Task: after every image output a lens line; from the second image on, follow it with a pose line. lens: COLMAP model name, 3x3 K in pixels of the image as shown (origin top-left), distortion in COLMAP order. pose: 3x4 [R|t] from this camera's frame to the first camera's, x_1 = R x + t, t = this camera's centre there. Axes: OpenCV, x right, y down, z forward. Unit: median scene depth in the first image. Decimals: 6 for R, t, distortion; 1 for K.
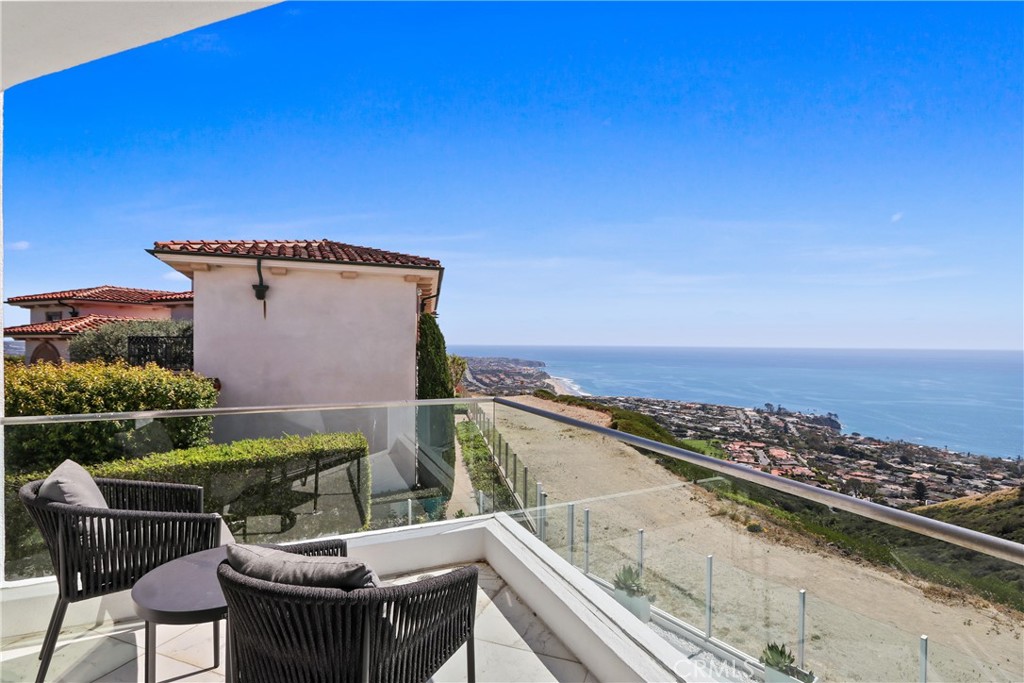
lens RADIAL K [[500.6, 0, 519.8], [0, 500.6, 341.9], [0, 0, 1]] dist [-0.011934, 0.000569]
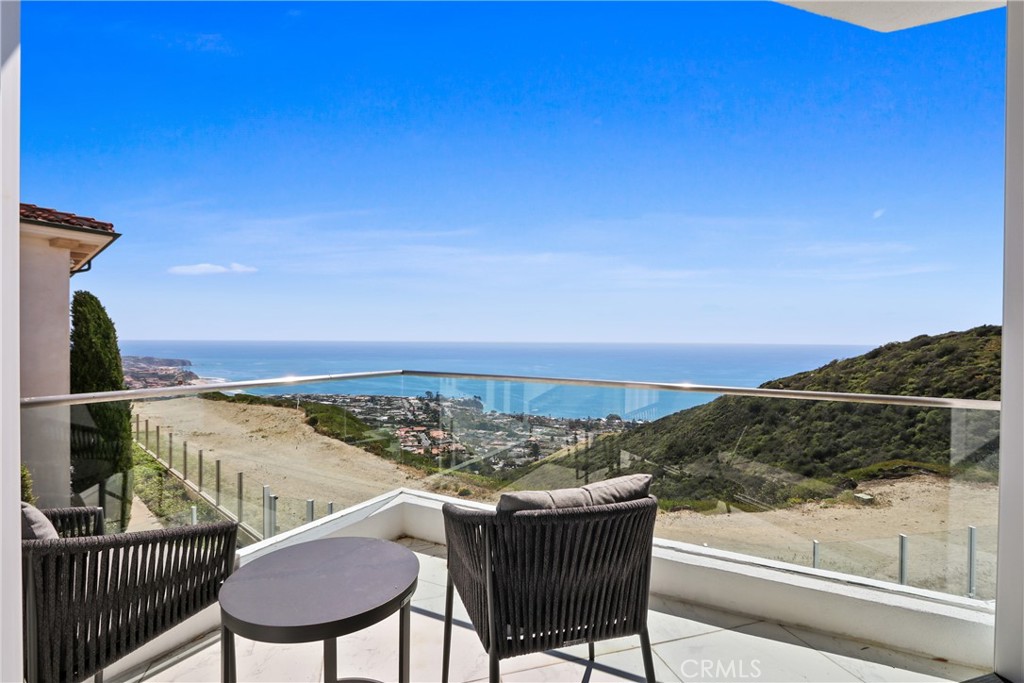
lens RADIAL K [[485.0, 0, 520.2], [0, 485.0, 343.3], [0, 0, 1]] dist [-0.013314, -0.000014]
pose [[0.796656, -0.006777, 0.604394, -0.101290], [-0.001283, 0.999916, 0.012903, 0.010653], [-0.604431, -0.011055, 0.796581, 0.024654]]
